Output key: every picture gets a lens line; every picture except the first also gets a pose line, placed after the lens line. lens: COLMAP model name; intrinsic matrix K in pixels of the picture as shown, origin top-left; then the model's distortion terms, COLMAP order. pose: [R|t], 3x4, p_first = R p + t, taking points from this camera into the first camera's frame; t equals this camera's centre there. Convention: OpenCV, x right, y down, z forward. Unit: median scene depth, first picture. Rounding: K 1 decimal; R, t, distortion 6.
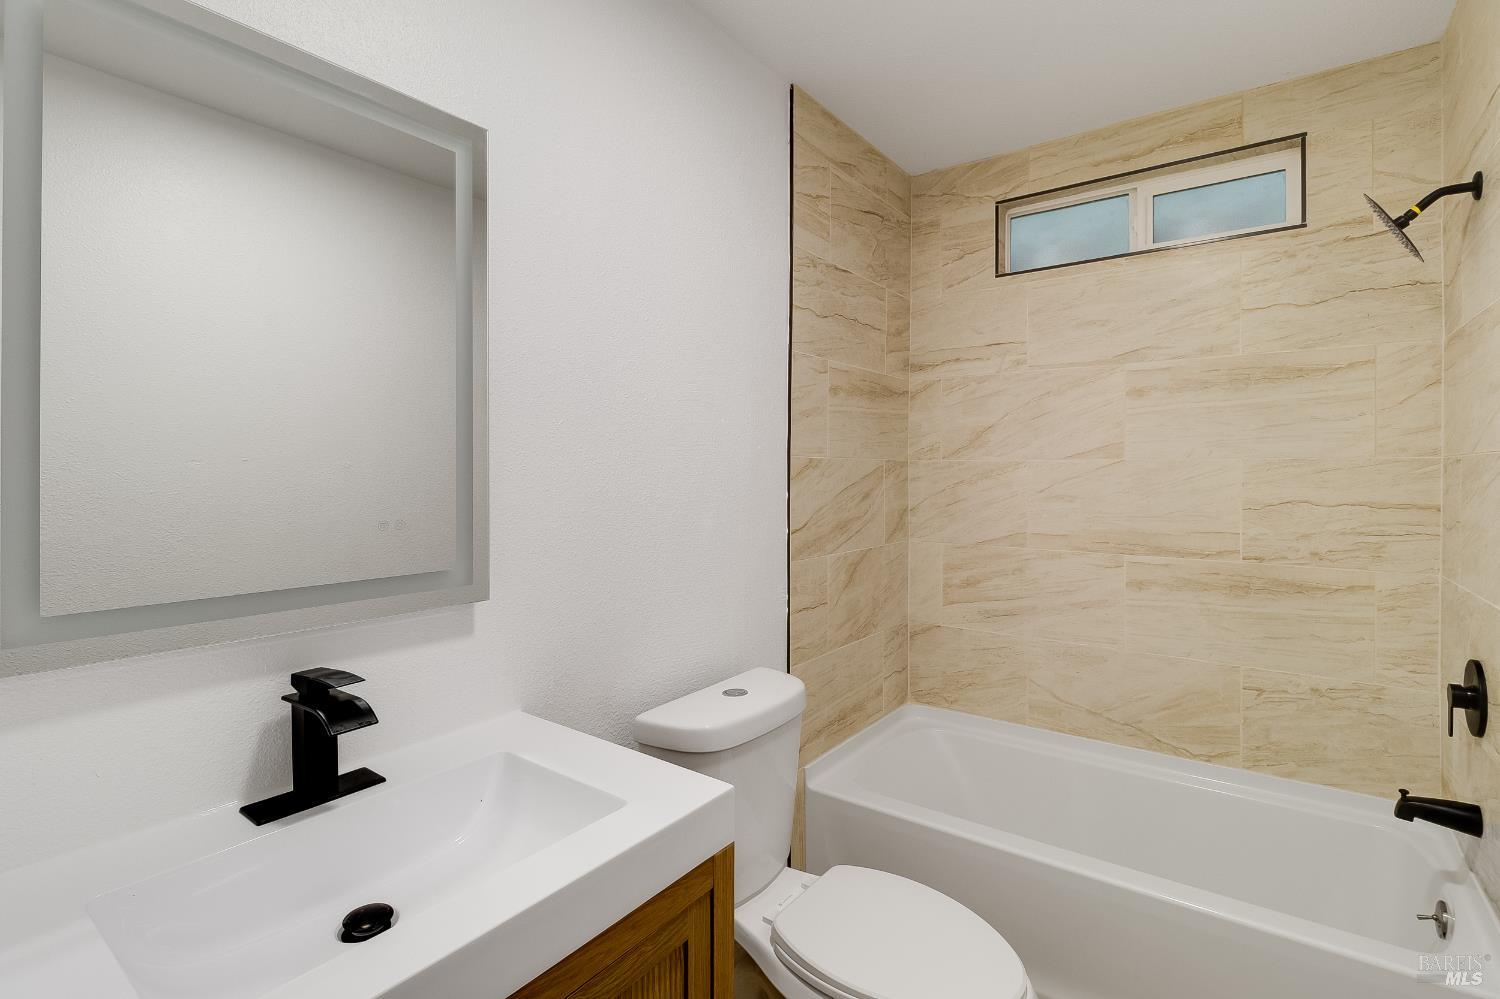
lens RADIAL K [[714.0, 0, 747.2], [0, 714.0, 477.9], [0, 0, 1]] dist [0.000076, -0.004029]
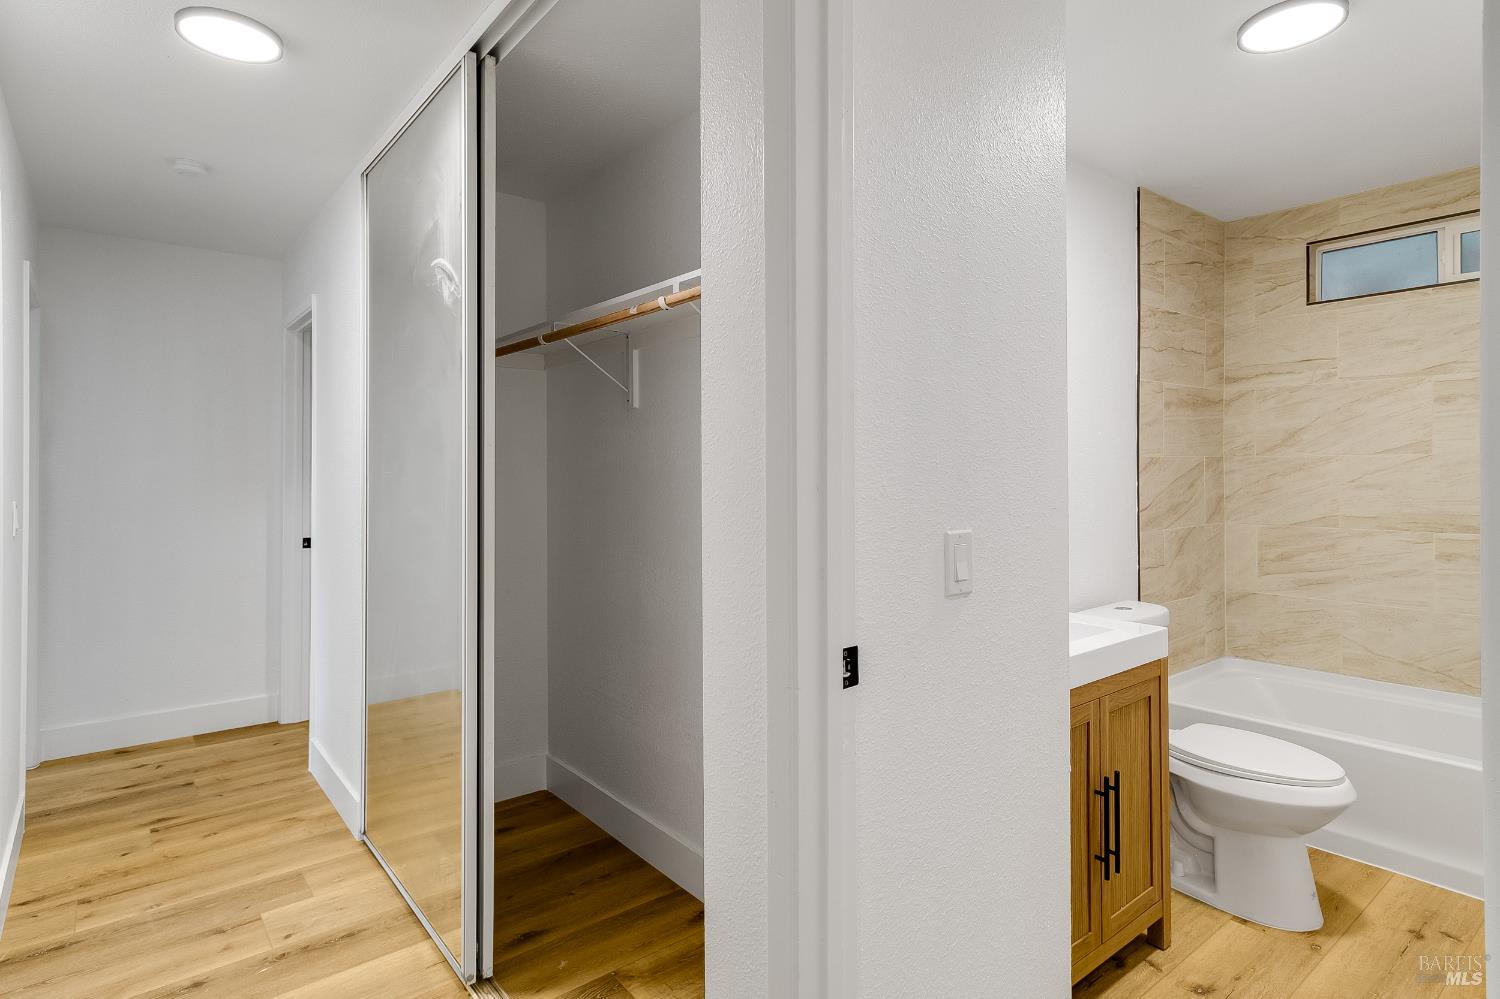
lens RADIAL K [[792.4, 0, 752.5], [0, 792.4, 471.9], [0, 0, 1]] dist [0.014245, 0.000420]
pose [[0.967290, -0.007309, -0.253569, -0.225285], [0.005954, 0.999964, -0.006111, 0.005262], [0.253604, 0.004401, 0.967298, -0.560203]]
